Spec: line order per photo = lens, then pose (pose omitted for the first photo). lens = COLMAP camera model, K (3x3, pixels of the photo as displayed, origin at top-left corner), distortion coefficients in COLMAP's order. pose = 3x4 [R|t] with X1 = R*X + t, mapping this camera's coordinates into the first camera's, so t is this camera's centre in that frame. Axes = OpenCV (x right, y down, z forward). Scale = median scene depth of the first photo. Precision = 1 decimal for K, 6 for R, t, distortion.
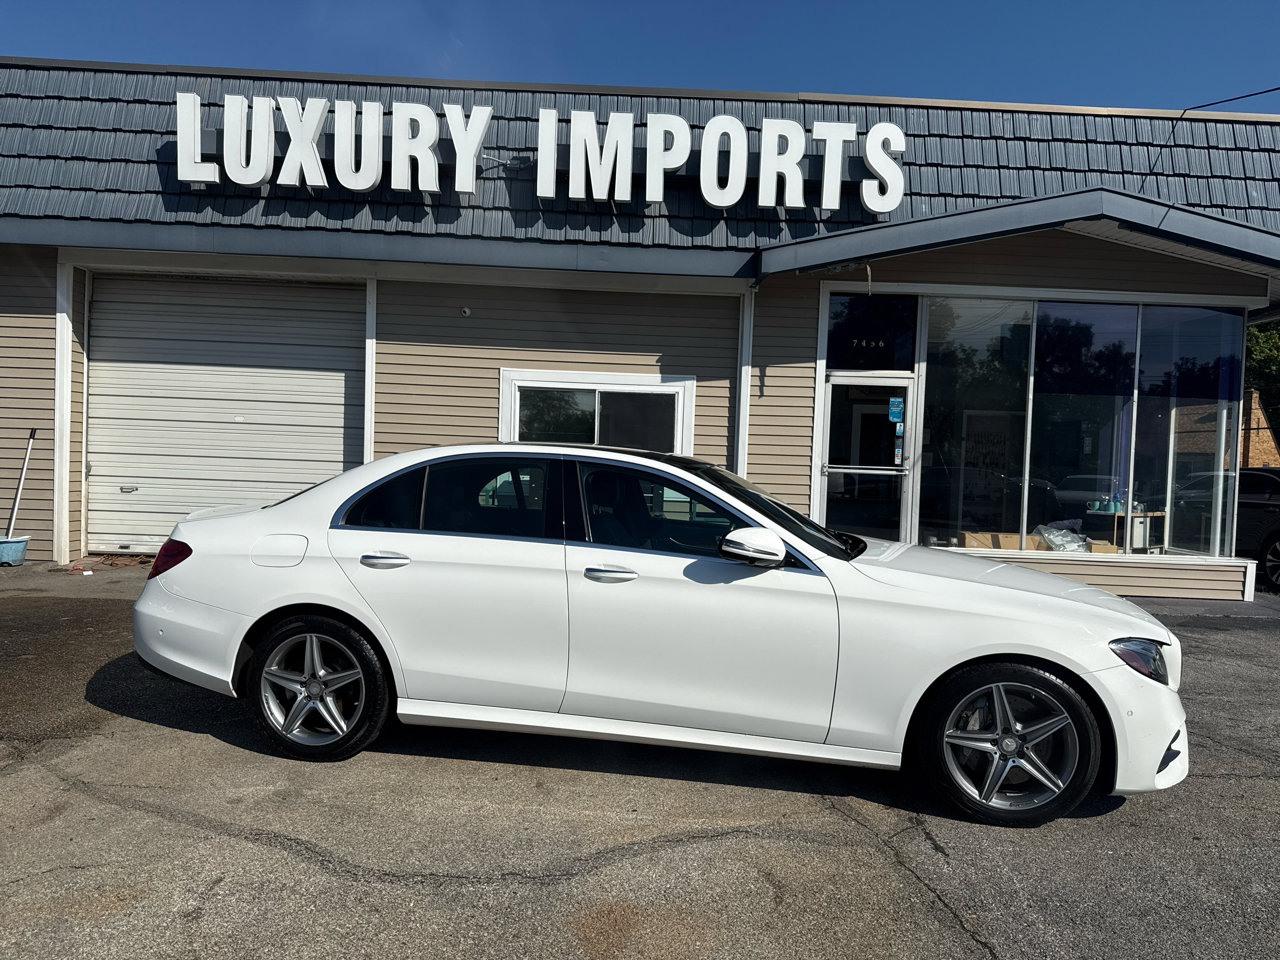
lens RADIAL K [[881.0, 0, 643.2], [0, 881.0, 483.9], [0, 0, 1]] dist [0.134592, -0.261073]
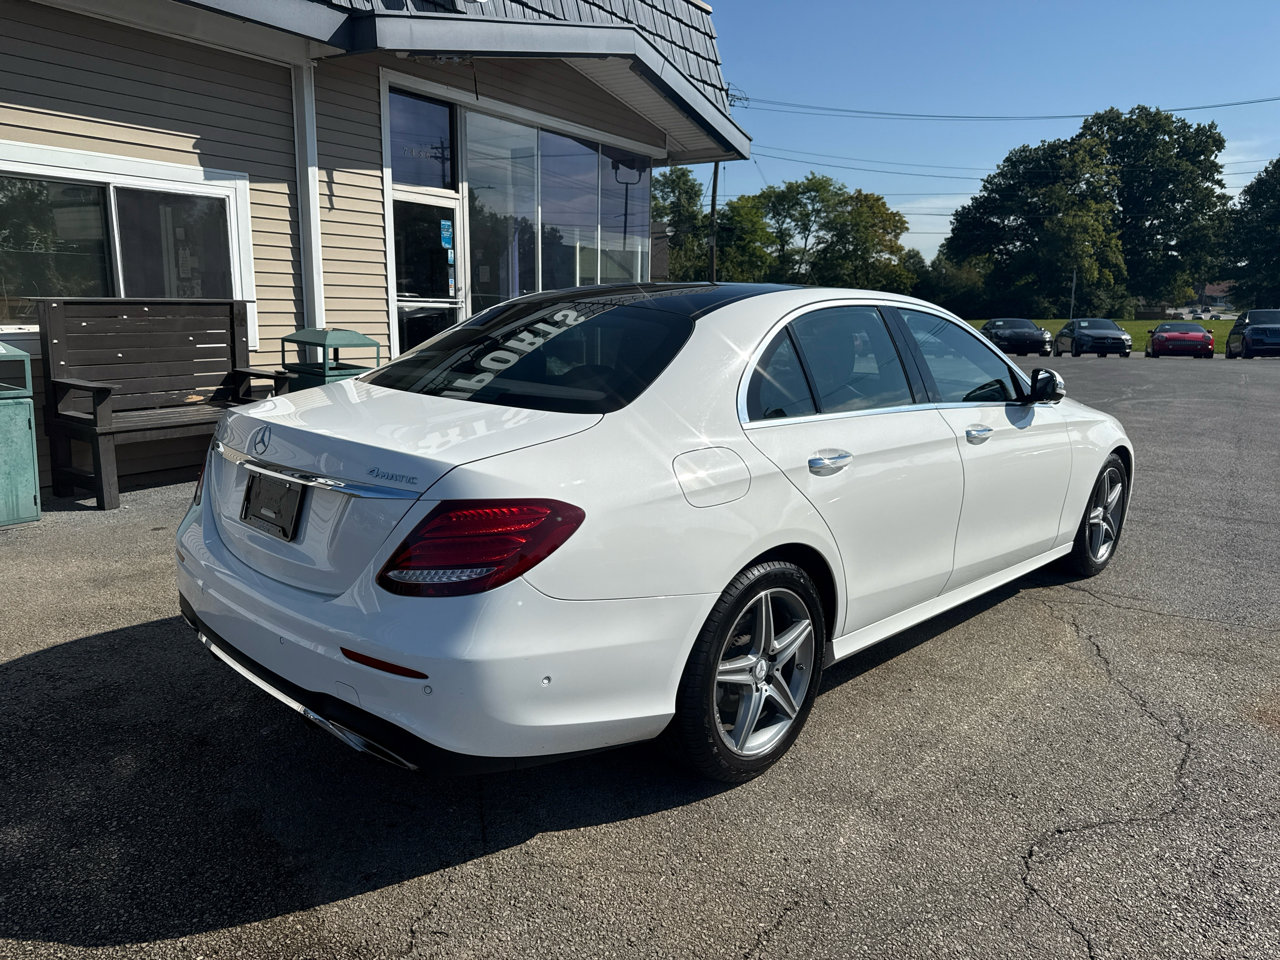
lens RADIAL K [[891.5, 0, 628.8], [0, 891.5, 480.8], [0, 0, 1]] dist [0.037837, -0.060091]
pose [[0.574154, -0.182618, 0.798122, -0.423070], [0.026819, 0.978480, 0.204593, -0.020384], [-0.818308, -0.096063, 0.566695, 0.330747]]
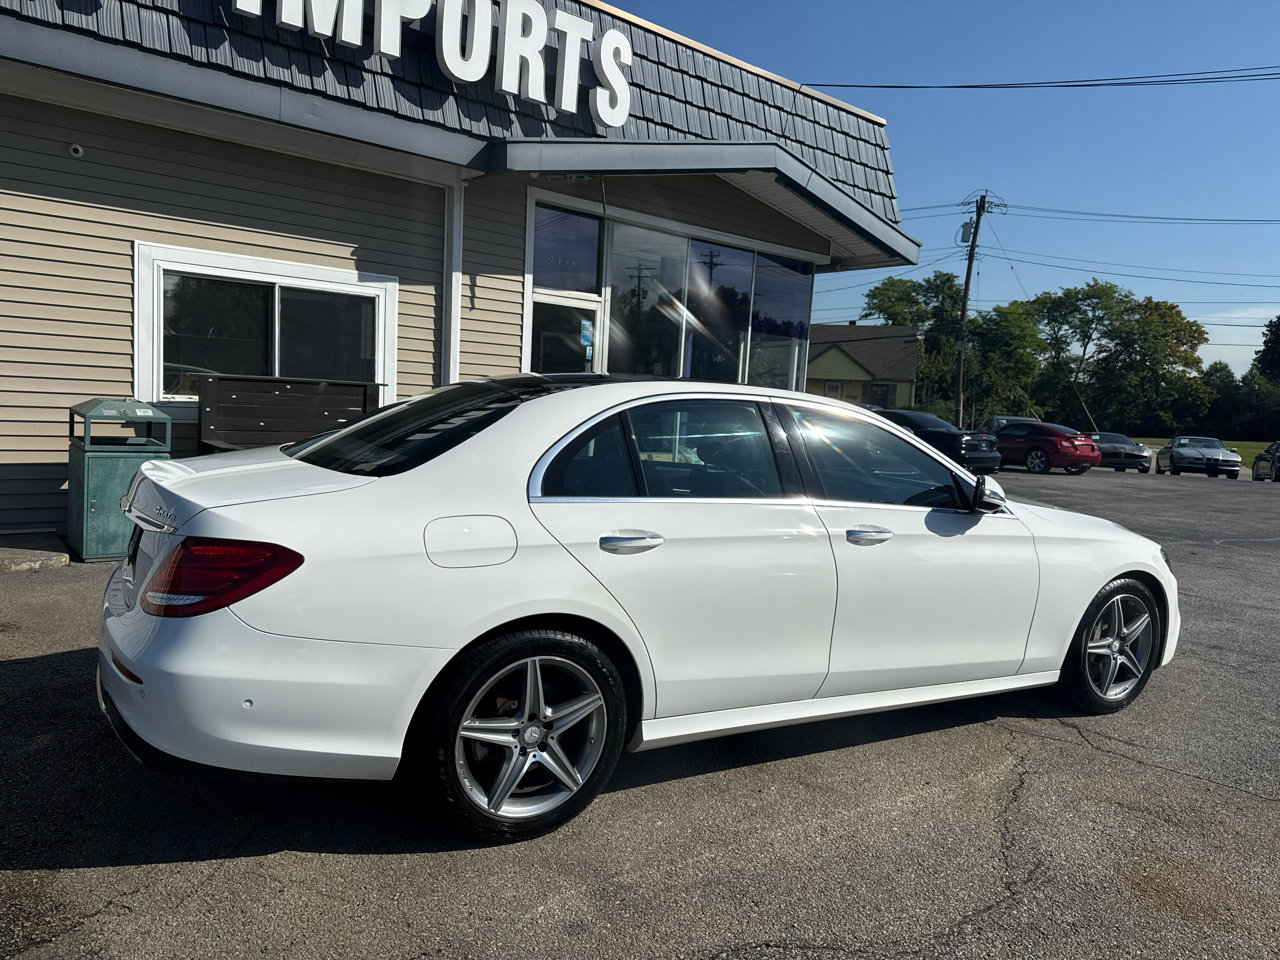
lens RADIAL K [[881.0, 0, 643.2], [0, 881.0, 483.9], [0, 0, 1]] dist [0.134592, -0.261073]
pose [[0.772193, -0.054327, 0.633061, -0.332665], [-0.011062, 0.995038, 0.098883, -0.014886], [-0.635291, -0.083360, 0.767760, 0.200133]]
